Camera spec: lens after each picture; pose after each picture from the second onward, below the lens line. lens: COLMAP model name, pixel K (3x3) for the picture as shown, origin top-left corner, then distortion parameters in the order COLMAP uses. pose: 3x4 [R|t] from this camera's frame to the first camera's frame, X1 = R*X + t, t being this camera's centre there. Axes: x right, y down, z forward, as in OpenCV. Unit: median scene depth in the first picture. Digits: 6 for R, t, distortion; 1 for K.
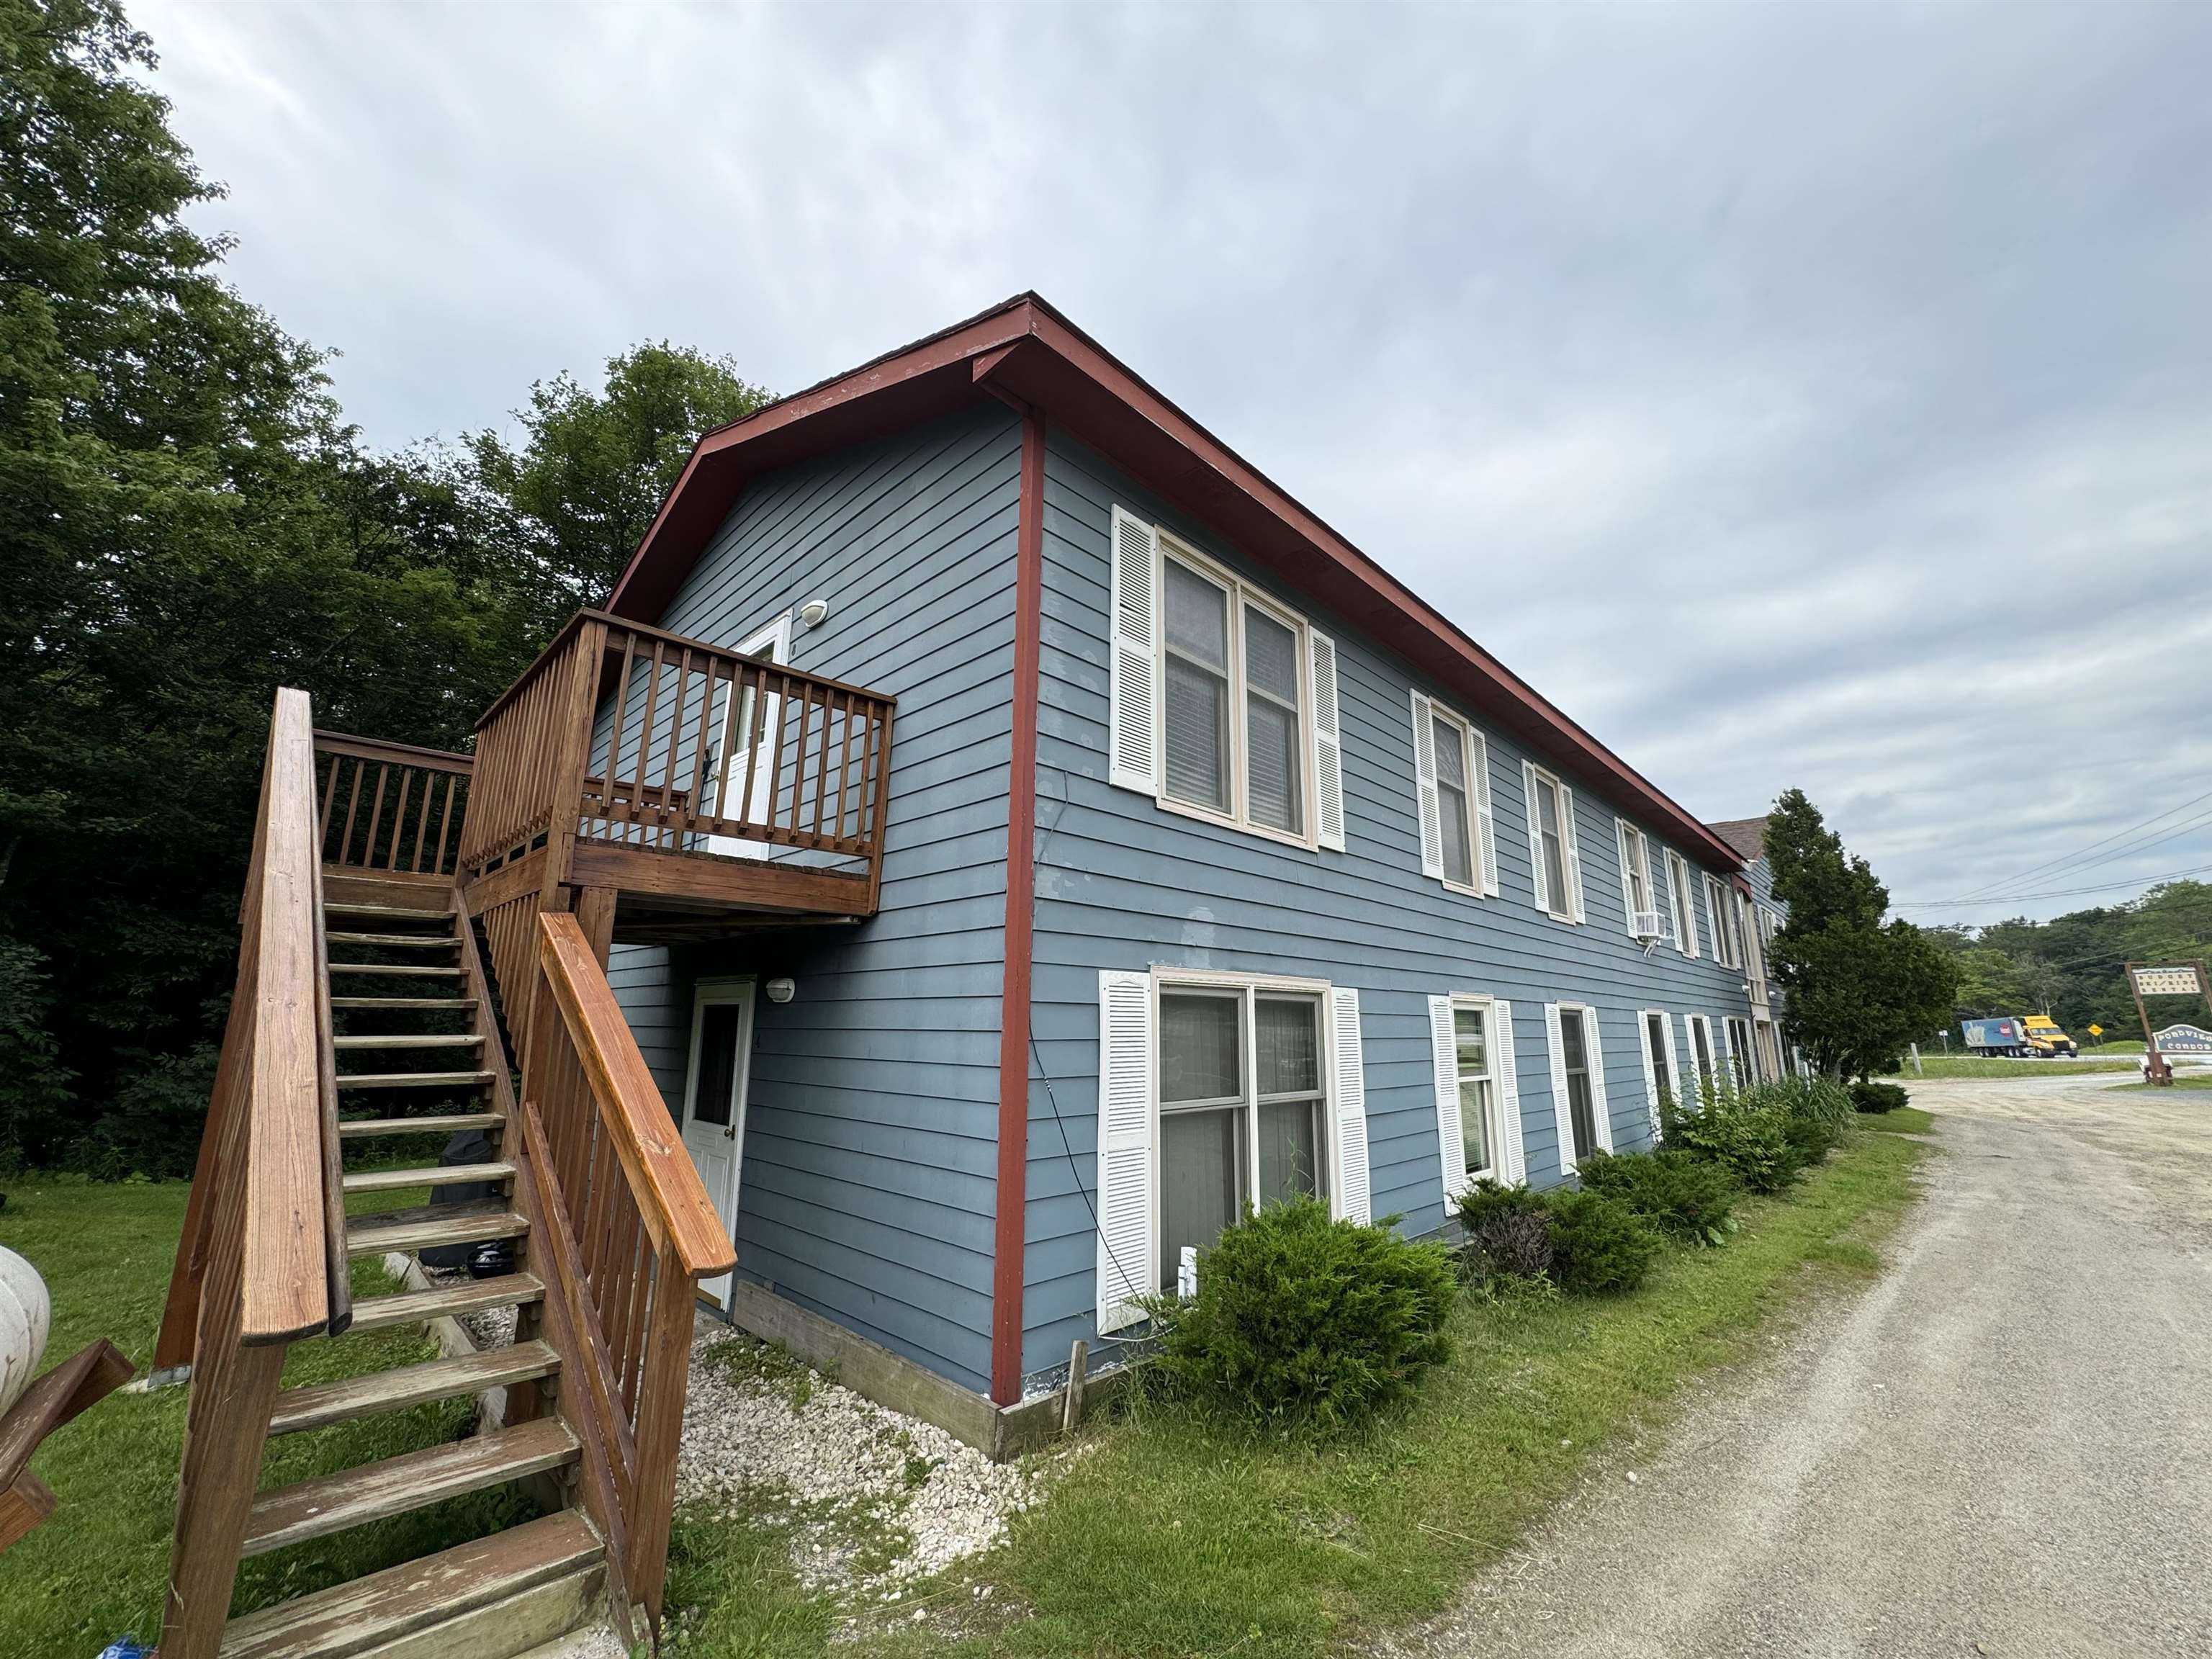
lens RADIAL K [[880.0, 0, 1105.2], [0, 880.0, 831.3], [0, 0, 1]] dist [-0.001426, 0.000213]
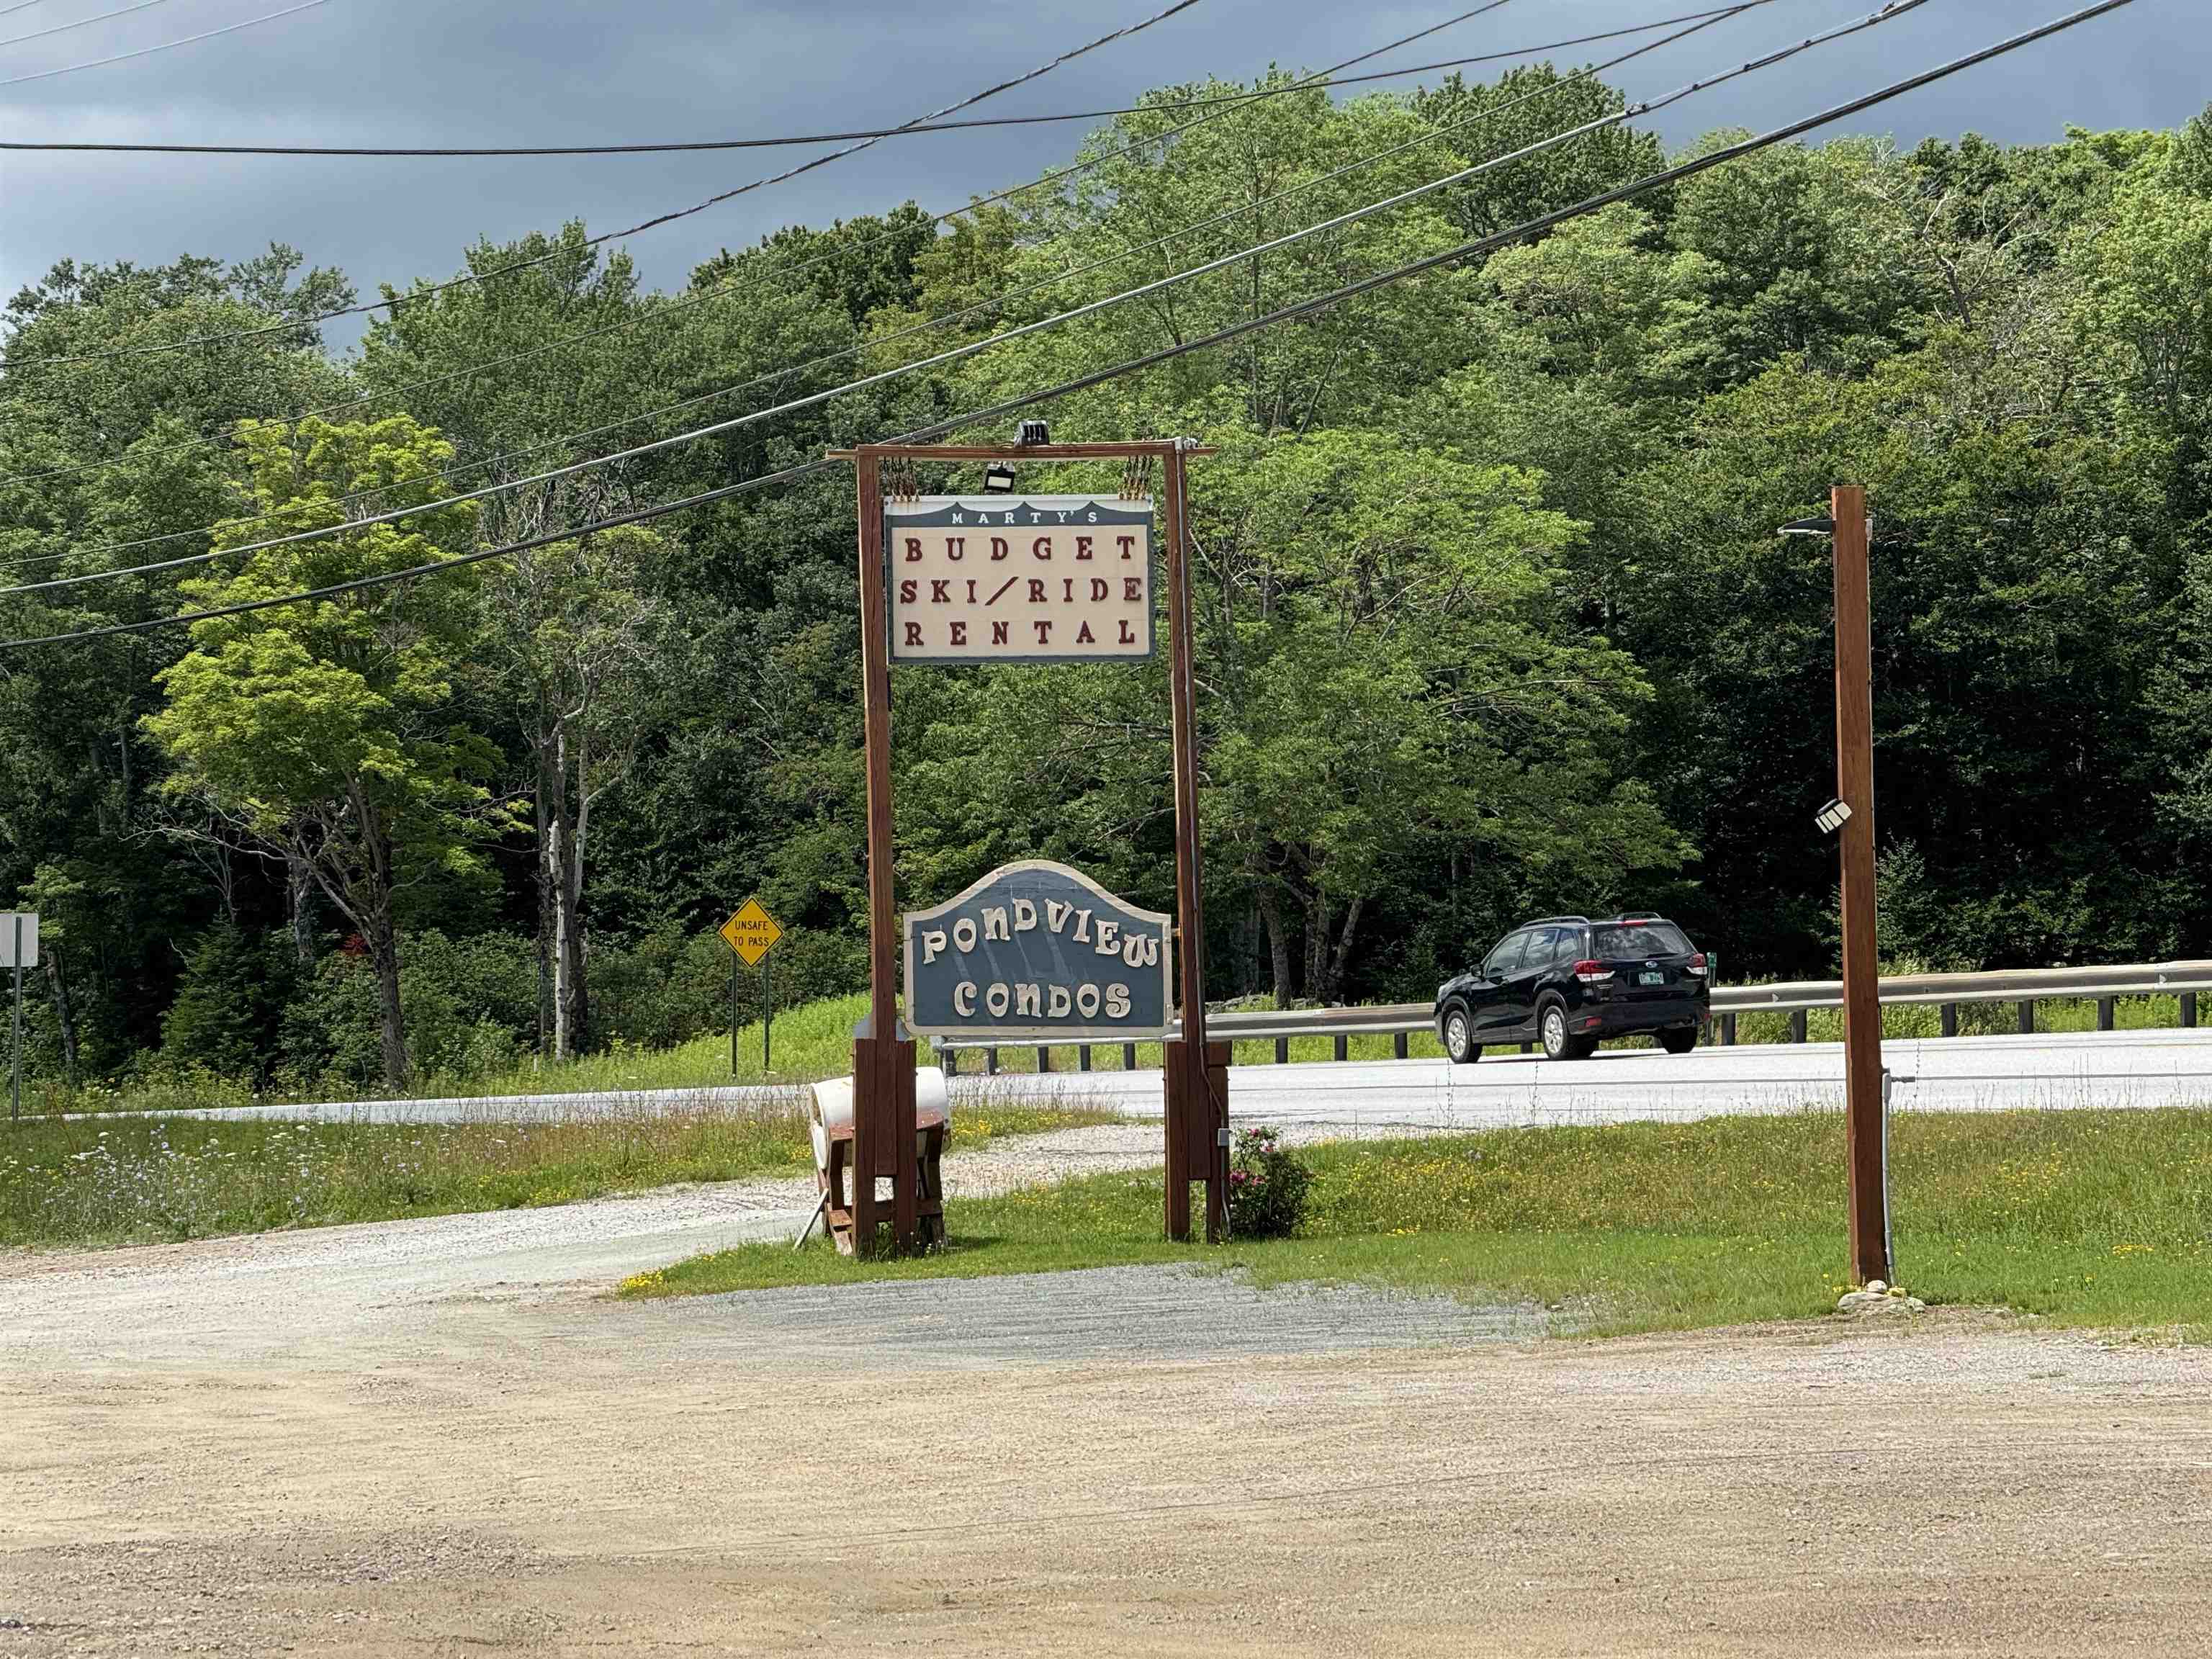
lens RADIAL K [[7737.4, 0, 1106.0], [0, 7737.4, 829.5], [0, 0, 1]] dist [0.042201, -0.099978]
pose [[0.645504, -0.011051, 0.763677, 0.230405], [-0.137310, 0.981924, 0.130271, 0.043226], [-0.751313, -0.188951, 0.632318, 0.161241]]
